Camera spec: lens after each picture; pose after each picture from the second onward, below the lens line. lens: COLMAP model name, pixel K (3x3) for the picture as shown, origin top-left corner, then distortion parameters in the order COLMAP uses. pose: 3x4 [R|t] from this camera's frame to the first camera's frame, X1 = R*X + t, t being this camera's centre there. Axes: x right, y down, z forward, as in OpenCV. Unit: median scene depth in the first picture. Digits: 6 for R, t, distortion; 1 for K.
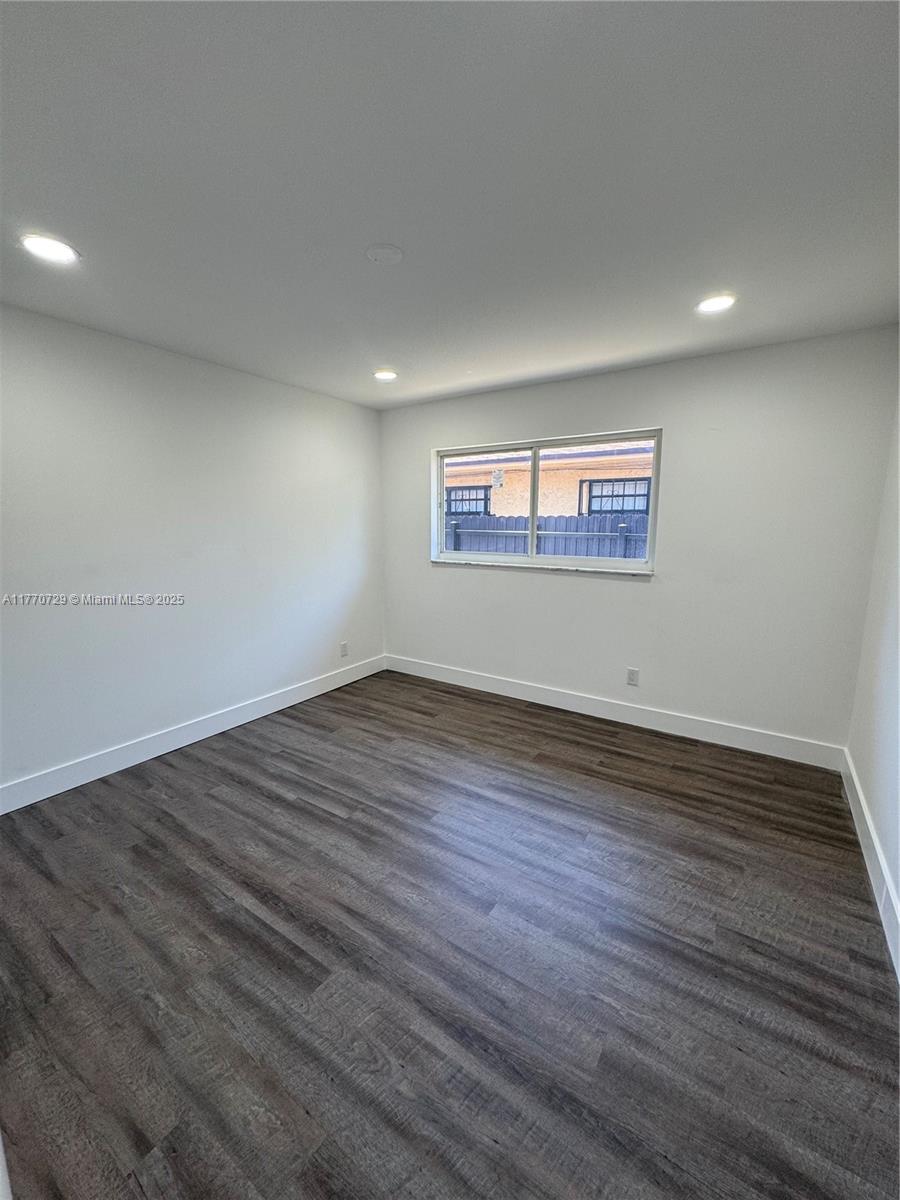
lens RADIAL K [[475.2, 0, 450.0], [0, 475.2, 600.0], [0, 0, 1]] dist [-0.003404, -0.000098]
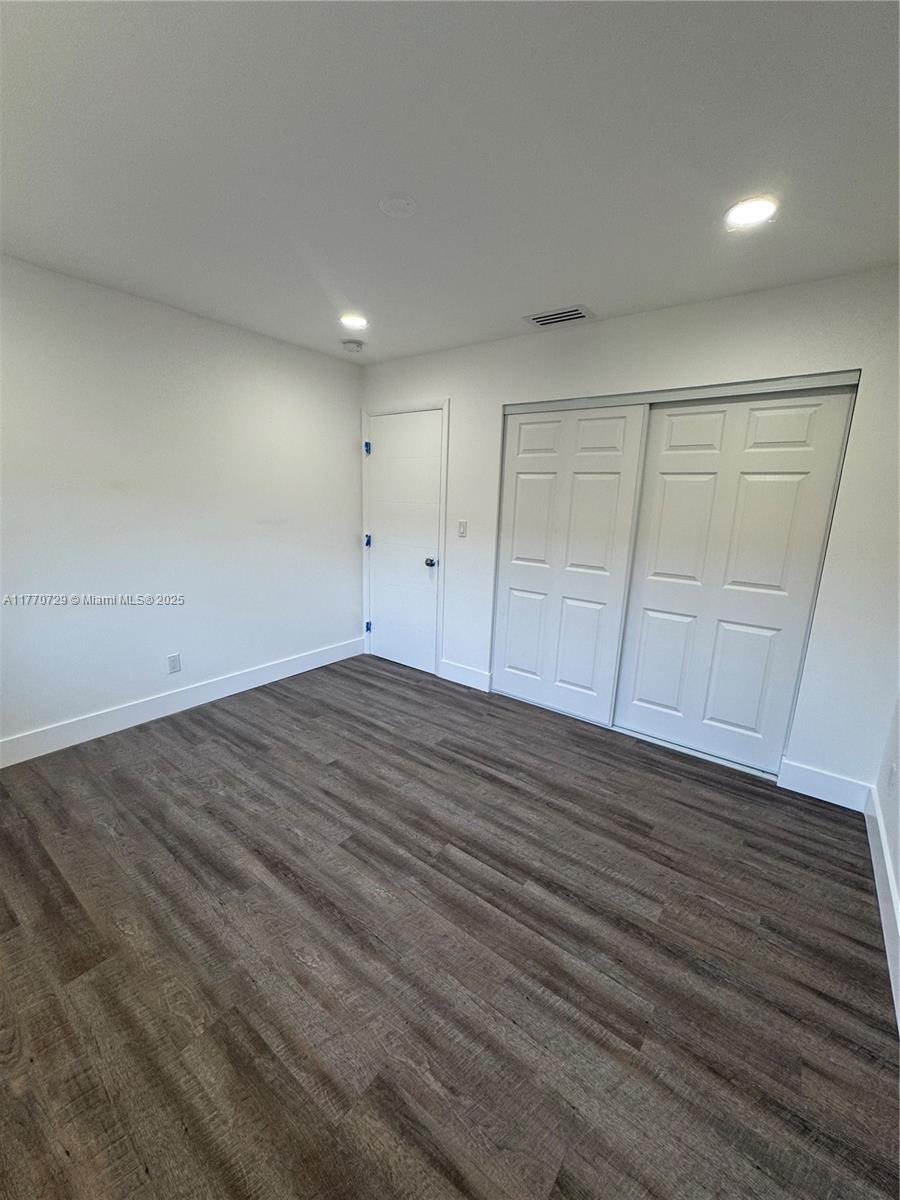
lens RADIAL K [[475.2, 0, 450.0], [0, 475.2, 600.0], [0, 0, 1]] dist [-0.003404, -0.000098]
pose [[-0.997725, -0.044382, 0.050739, -0.253648], [-0.022566, 0.929152, 0.369008, -0.274317], [-0.063522, 0.367024, -0.928040, 1.681393]]
